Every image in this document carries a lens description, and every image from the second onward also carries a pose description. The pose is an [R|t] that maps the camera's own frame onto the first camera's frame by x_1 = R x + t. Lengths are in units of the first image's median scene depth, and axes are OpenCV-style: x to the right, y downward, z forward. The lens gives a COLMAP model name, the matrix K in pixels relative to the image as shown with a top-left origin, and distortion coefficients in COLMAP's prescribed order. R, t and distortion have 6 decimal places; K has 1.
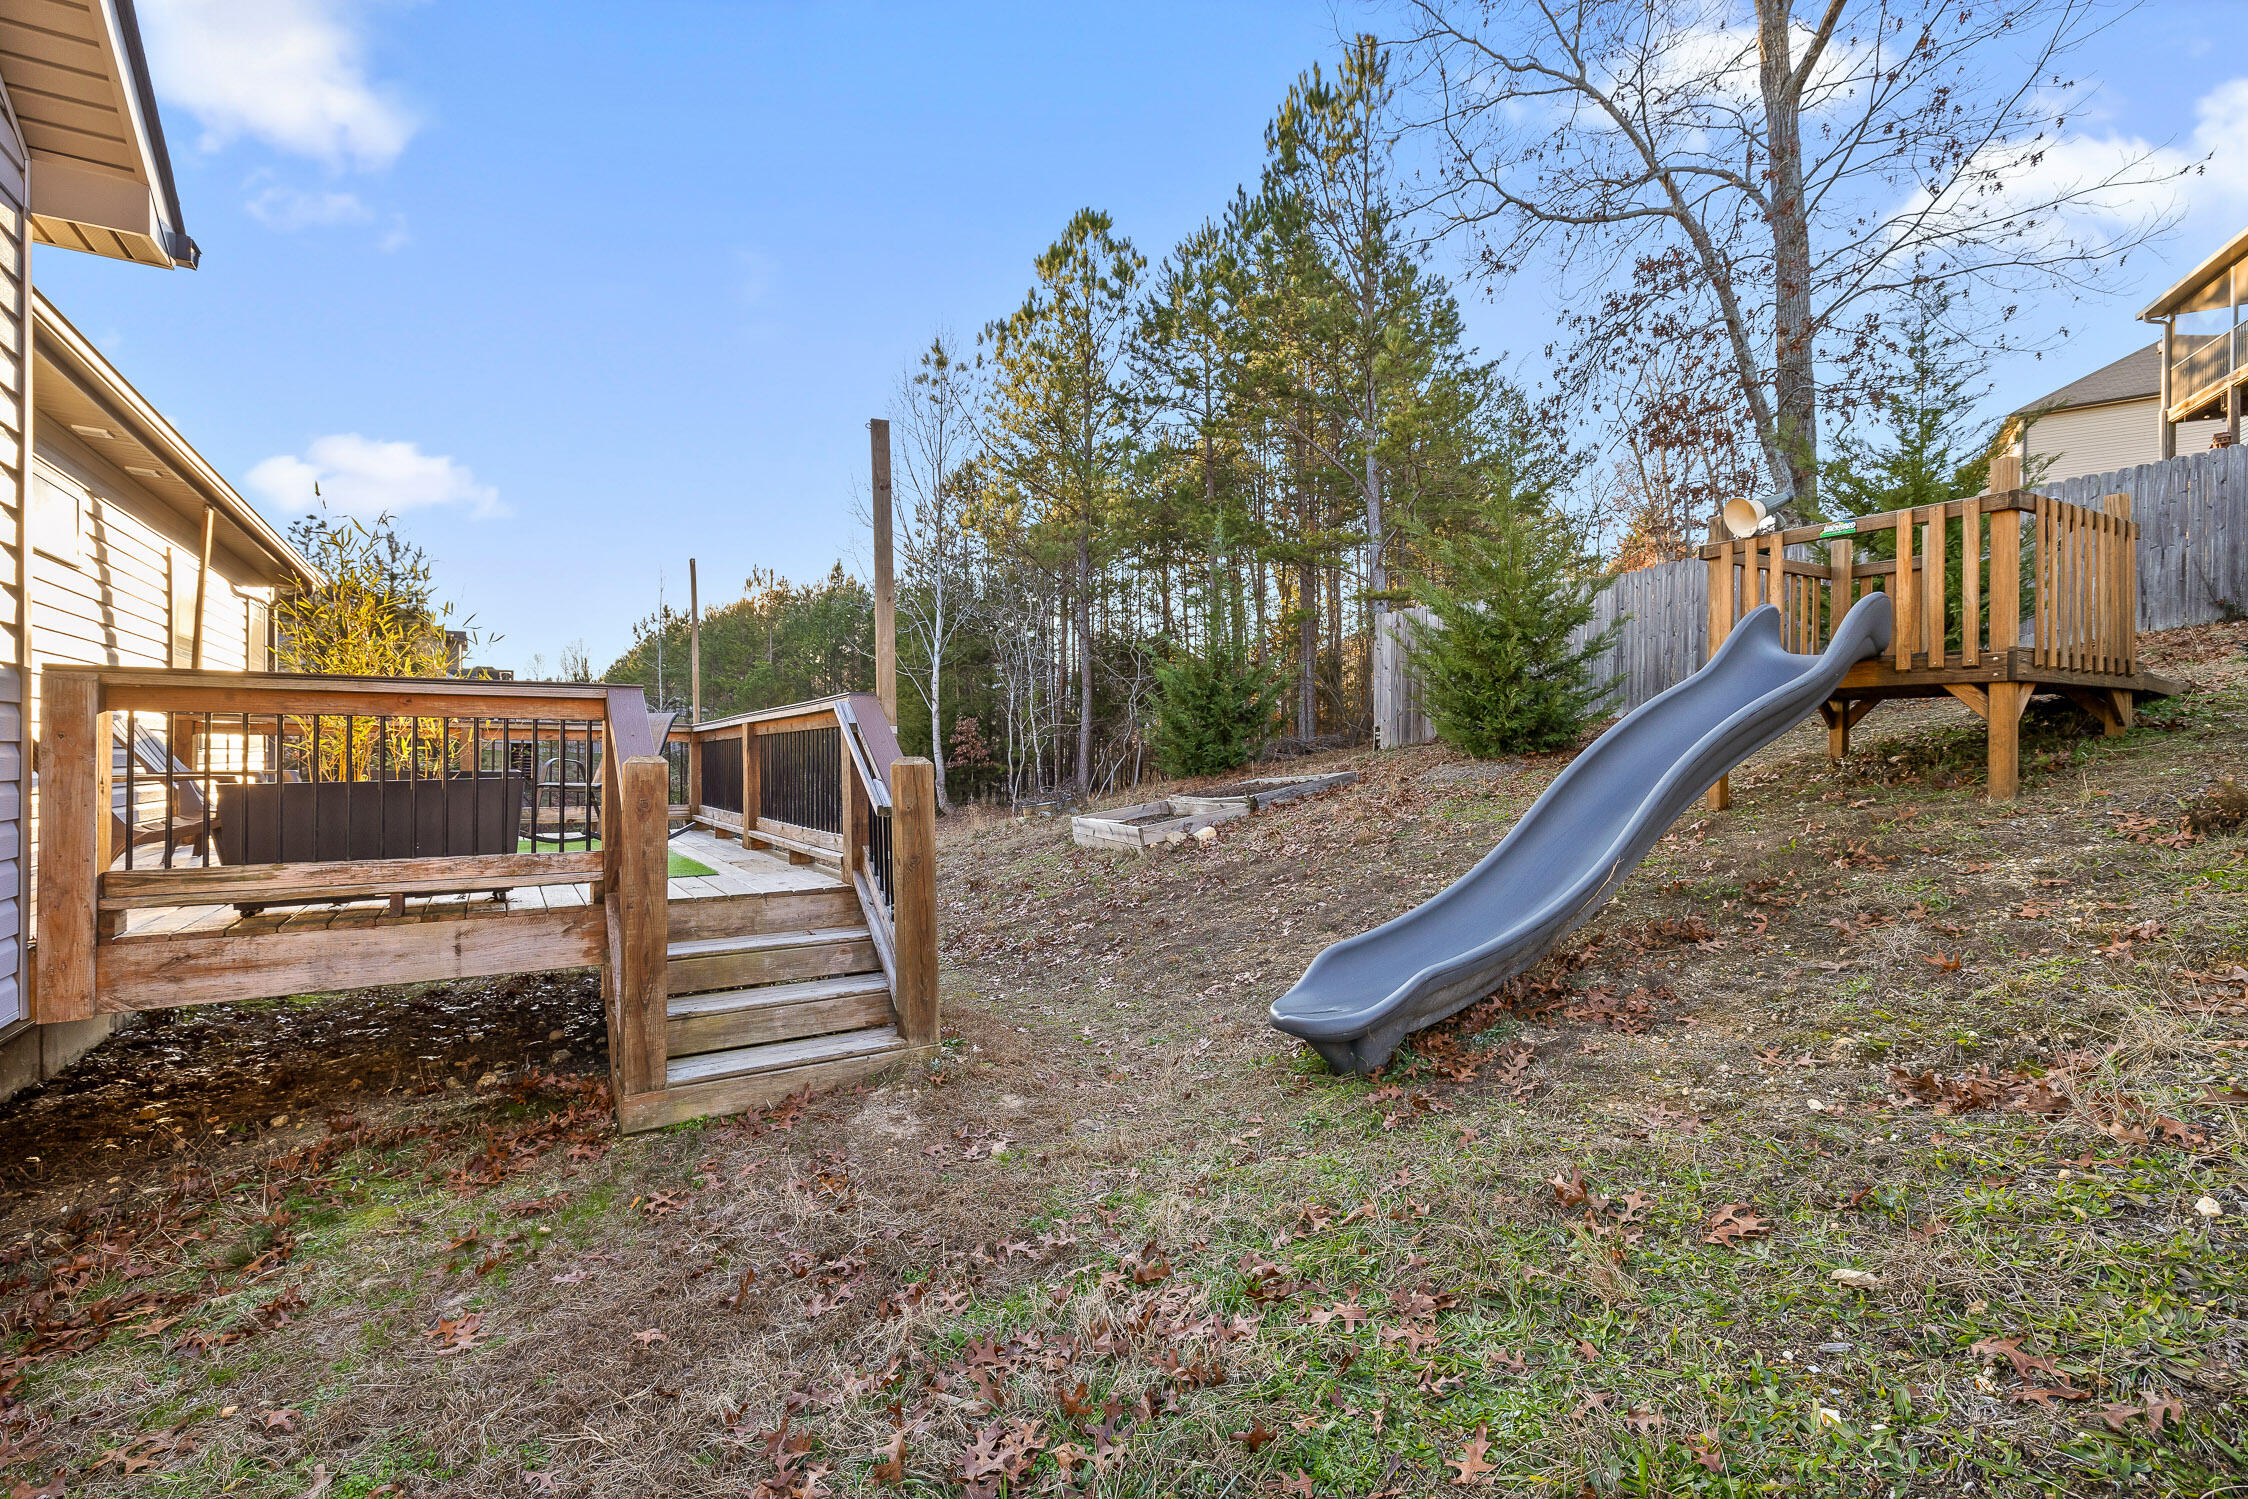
lens RADIAL K [[982.6, 0, 1124.0], [0, 982.6, 749.5], [0, 0, 1]] dist [-0.002064, -0.000202]
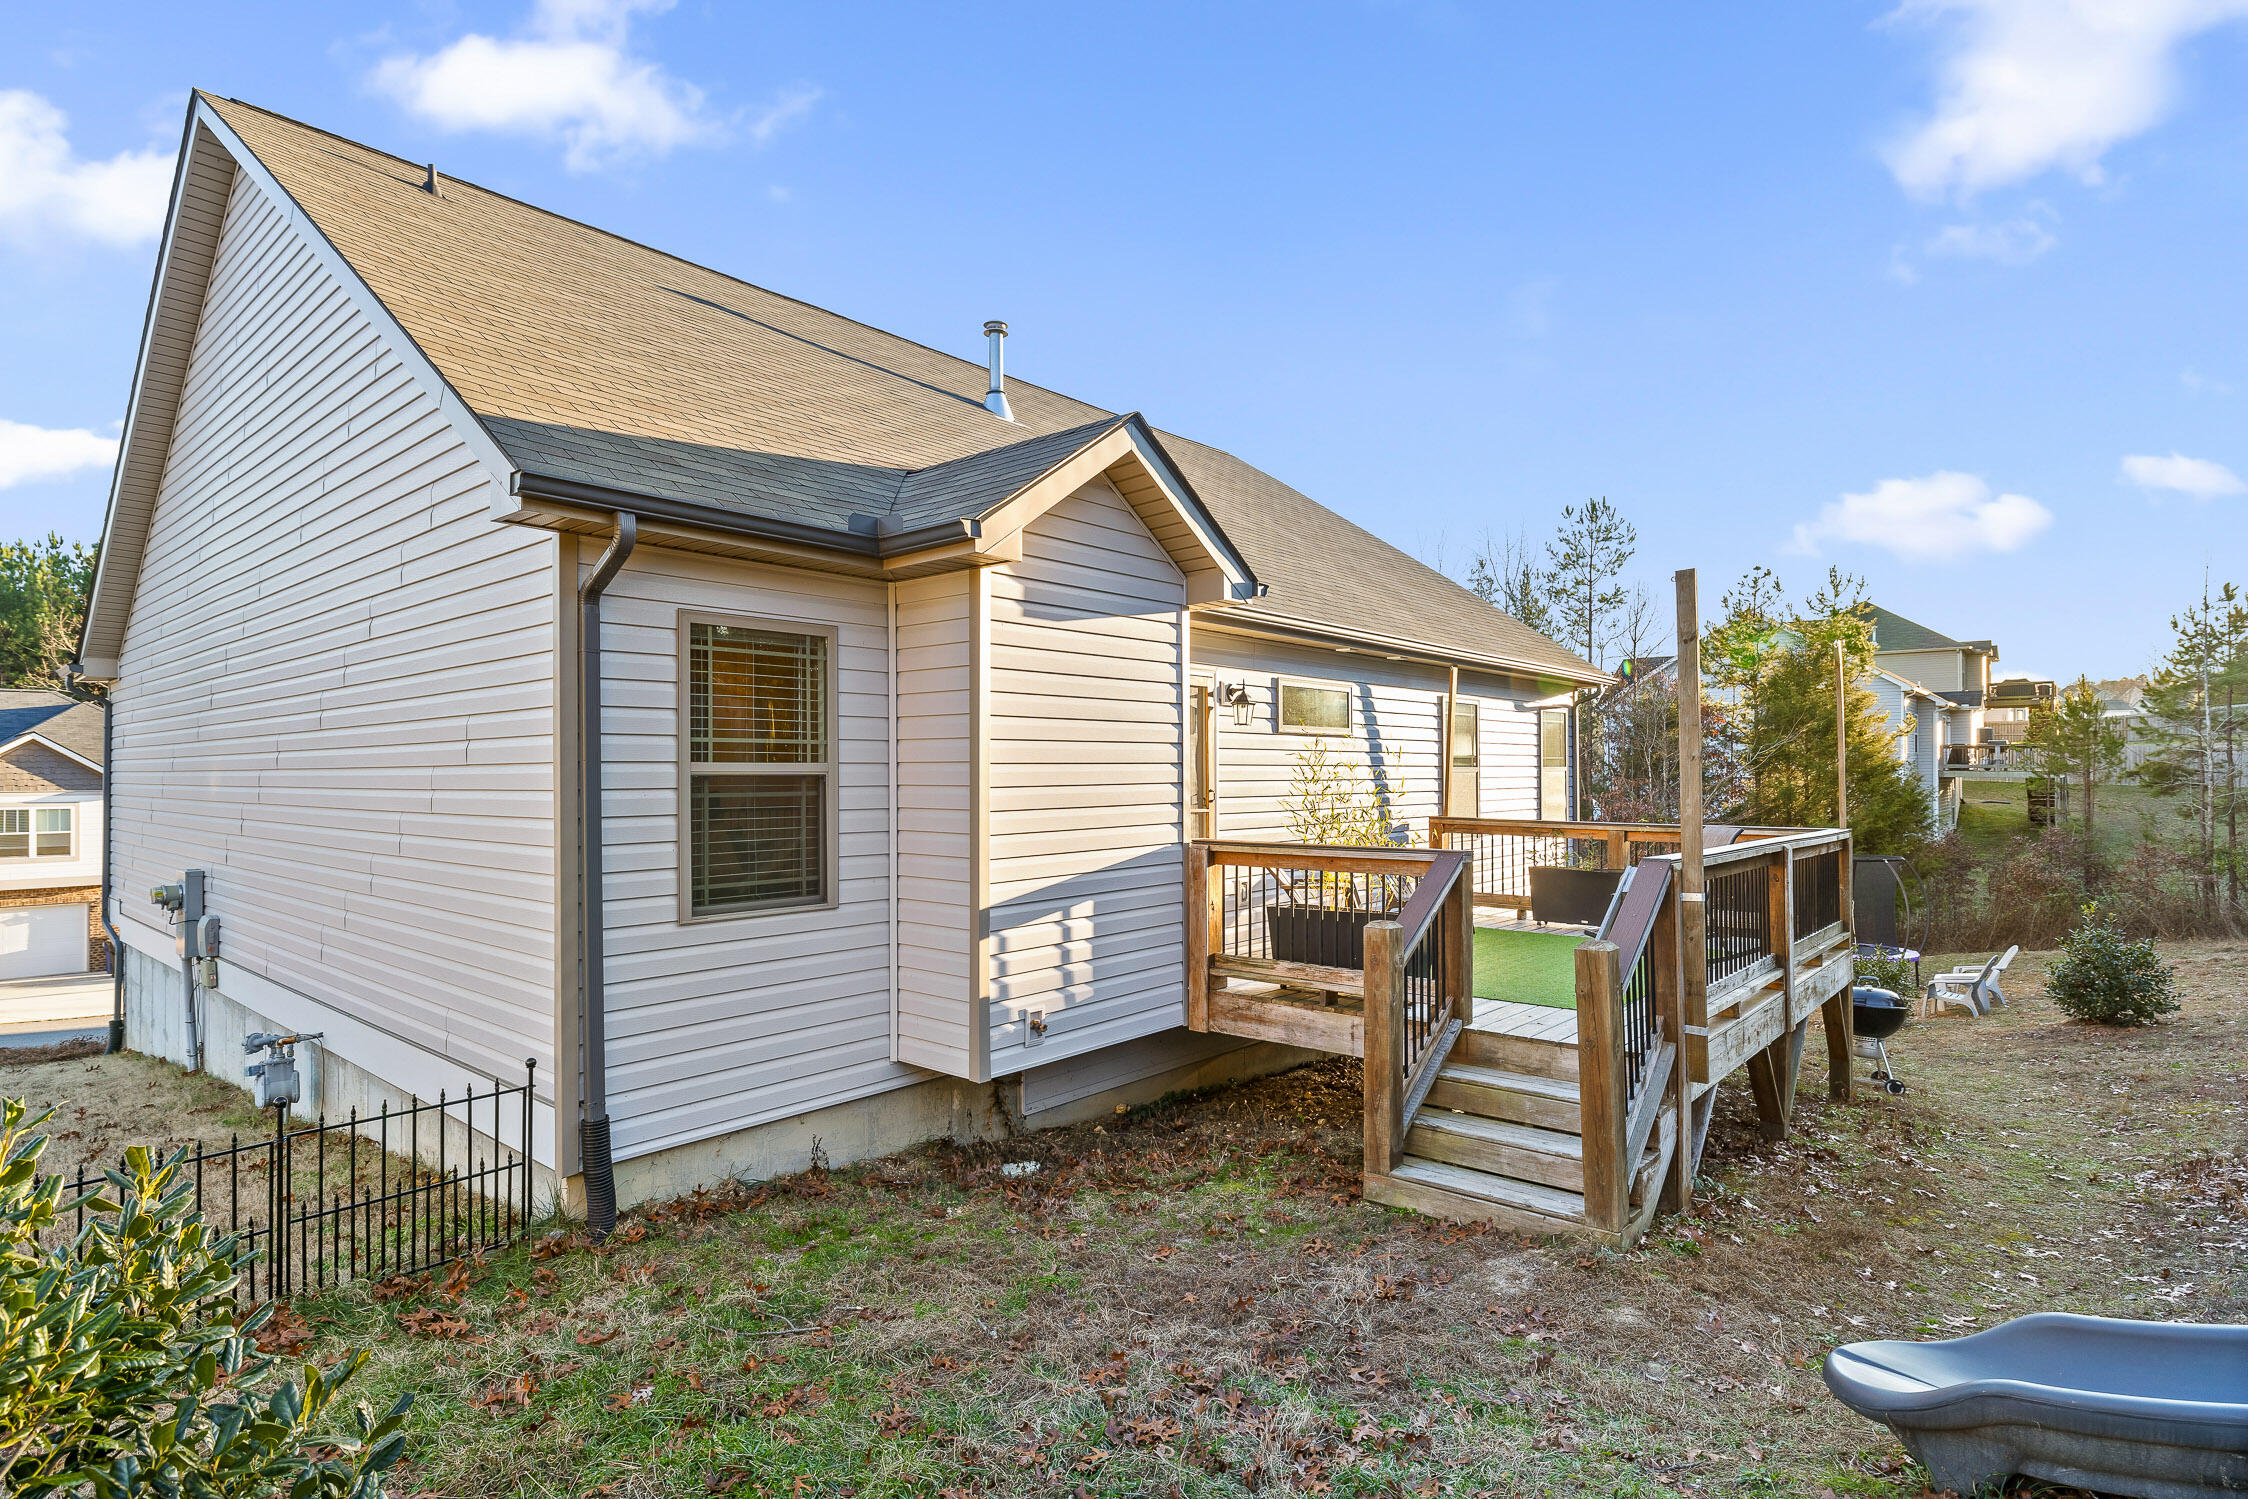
lens RADIAL K [[1125.2, 0, 1127.9], [0, 1125.2, 785.6], [0, 0, 1]] dist [0.001351, 0.000597]
pose [[0.296162, 0.001467, -0.955137, 0.149528], [0.008946, 0.999951, 0.004310, -0.032516], [0.955096, -0.009821, 0.296134, 0.038217]]
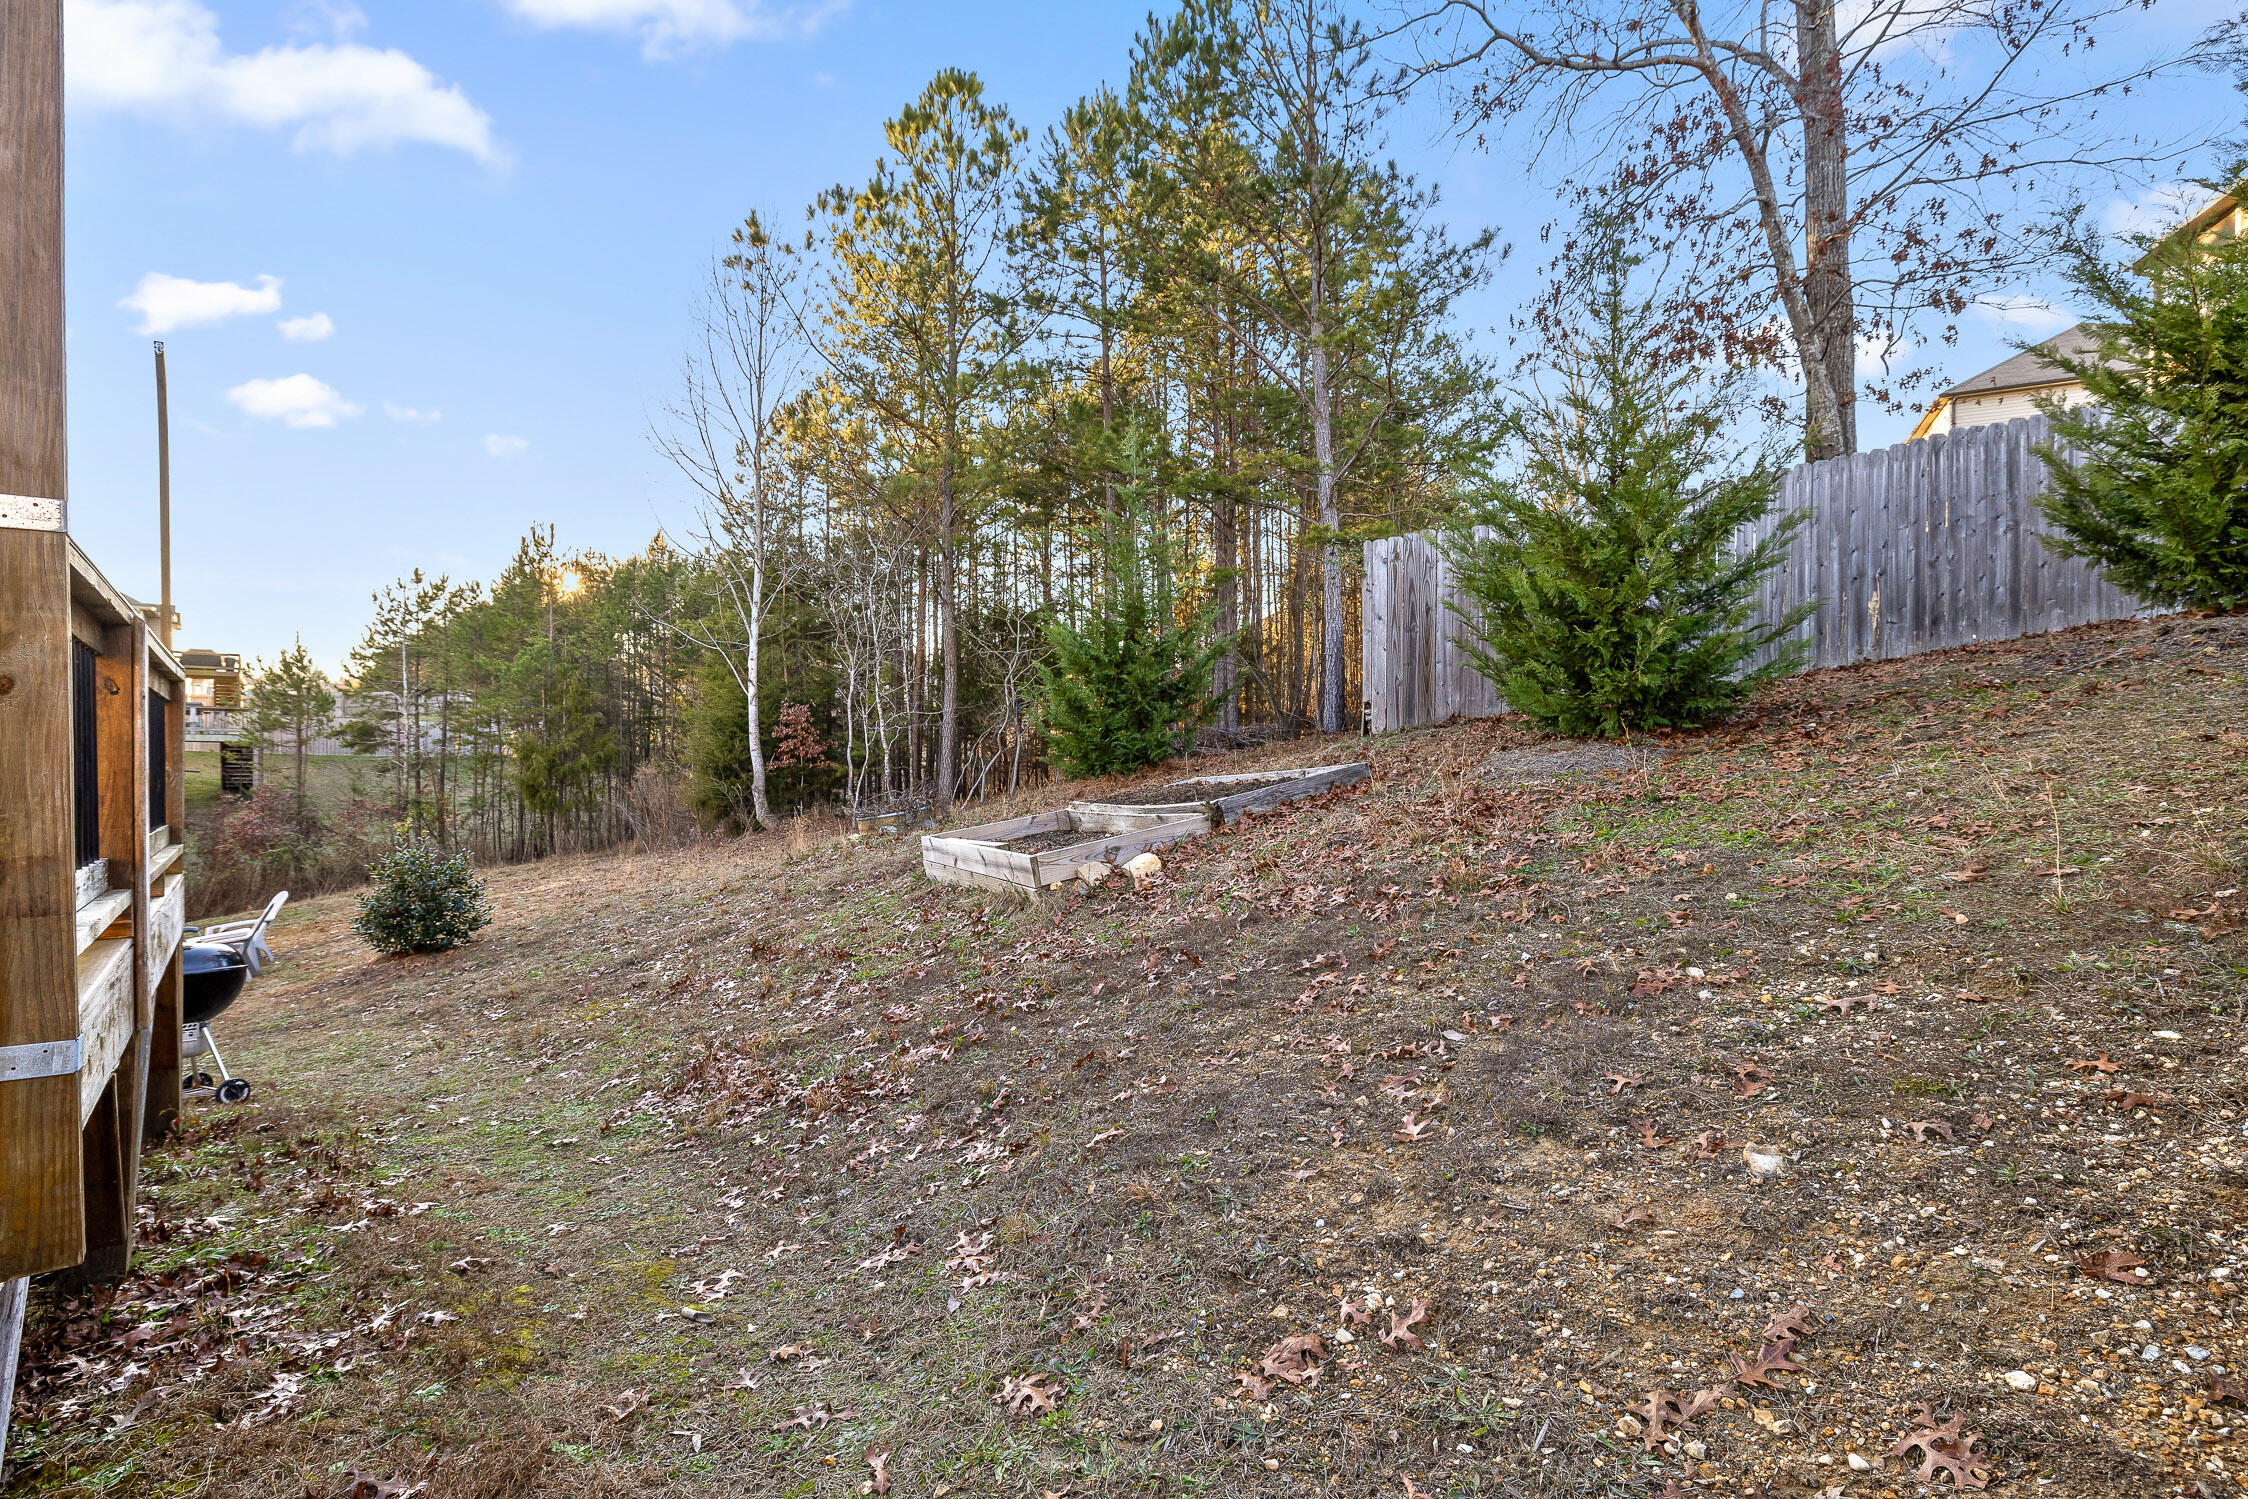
lens RADIAL K [[1060.1, 0, 1128.9], [0, 1060.1, 738.0], [0, 0, 1]] dist [-0.000305, 0.000426]
pose [[0.992046, 0.001198, 0.125871, -0.003350], [0.000663, 0.999891, -0.014739, 0.008395], [-0.125875, 0.014705, 0.991937, 0.170000]]
